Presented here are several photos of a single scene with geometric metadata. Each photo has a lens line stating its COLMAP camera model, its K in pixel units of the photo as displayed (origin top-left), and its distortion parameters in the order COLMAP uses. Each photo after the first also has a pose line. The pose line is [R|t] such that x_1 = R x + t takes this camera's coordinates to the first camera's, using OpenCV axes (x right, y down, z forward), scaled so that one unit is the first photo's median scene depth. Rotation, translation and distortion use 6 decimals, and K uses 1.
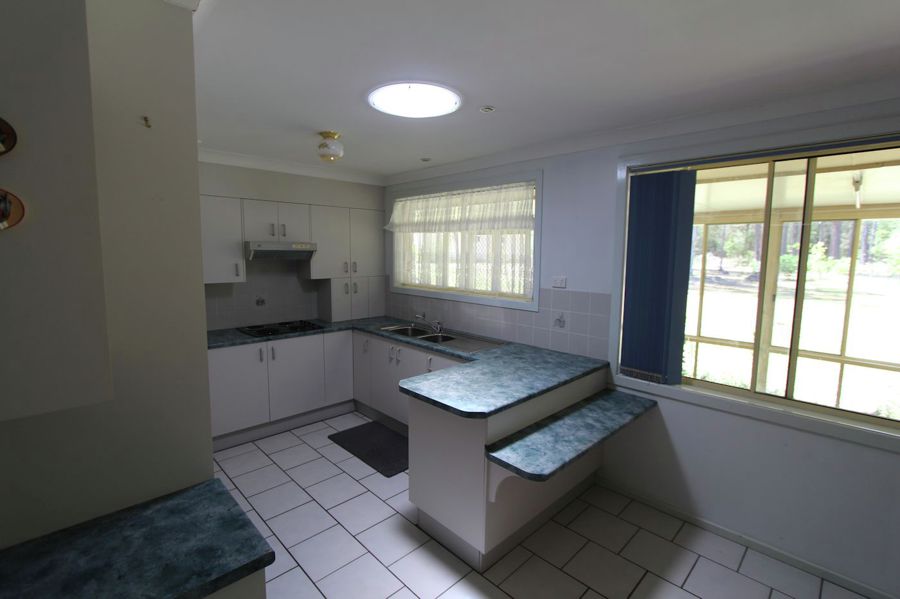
lens RADIAL K [[413.4, 0, 449.8], [0, 413.4, 294.8], [0, 0, 1]] dist [-0.022252, 0.002311]
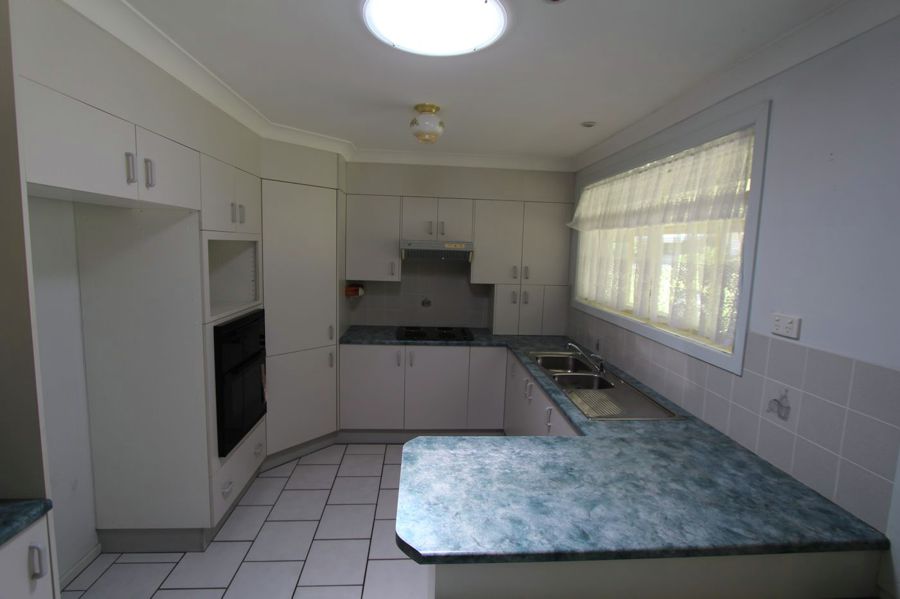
lens RADIAL K [[413.4, 0, 450.2], [0, 413.4, 294.0], [0, 0, 1]] dist [-0.022252, 0.002311]
pose [[0.763747, 0.086906, -0.639639, 0.256919], [-0.094190, 0.995294, 0.022762, -0.039628], [0.638607, 0.042863, 0.768339, 0.363145]]
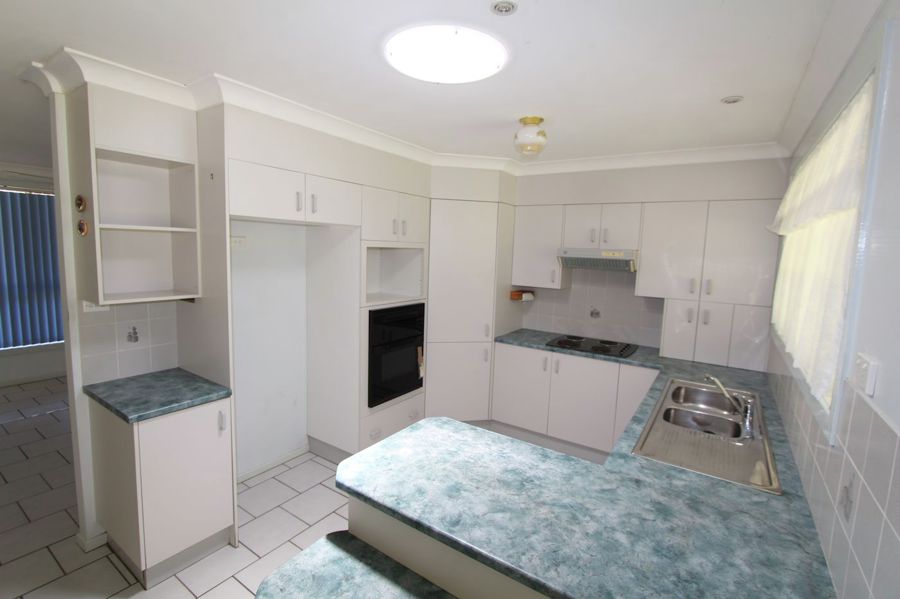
lens RADIAL K [[413.4, 0, 449.9], [0, 413.4, 295.9], [0, 0, 1]] dist [-0.022252, 0.002311]
pose [[0.203185, 0.108495, -0.973111, 0.470022], [-0.138248, 0.987065, 0.081185, -0.066467], [0.969331, 0.118035, 0.215556, 0.603389]]
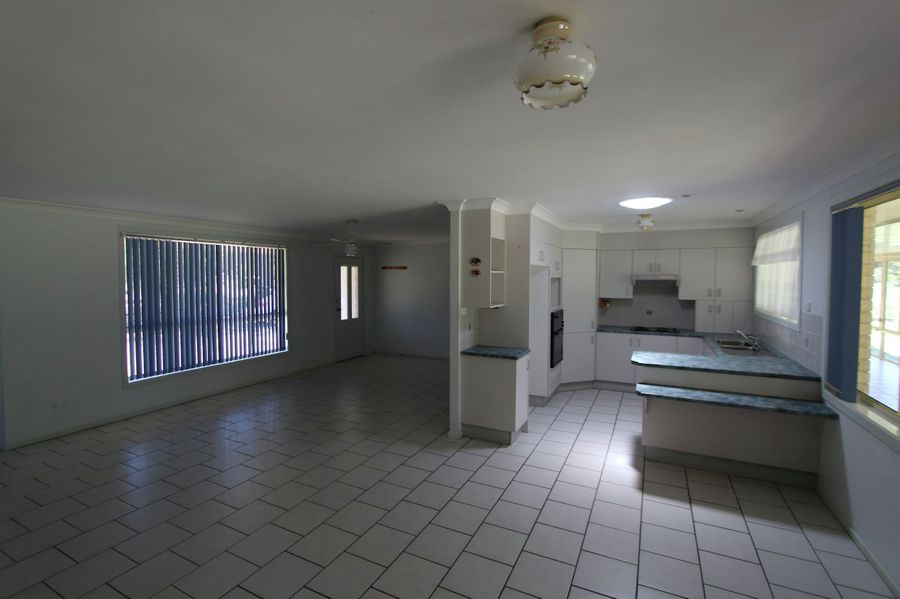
lens RADIAL K [[413.4, 0, 449.9], [0, 413.4, 295.9], [0, 0, 1]] dist [-0.022252, 0.002311]
pose [[0.329293, 0.032823, -0.943657, 0.965070], [-0.099523, 0.995035, -0.000119, 0.037395], [0.938968, 0.093955, 0.330925, -0.298995]]
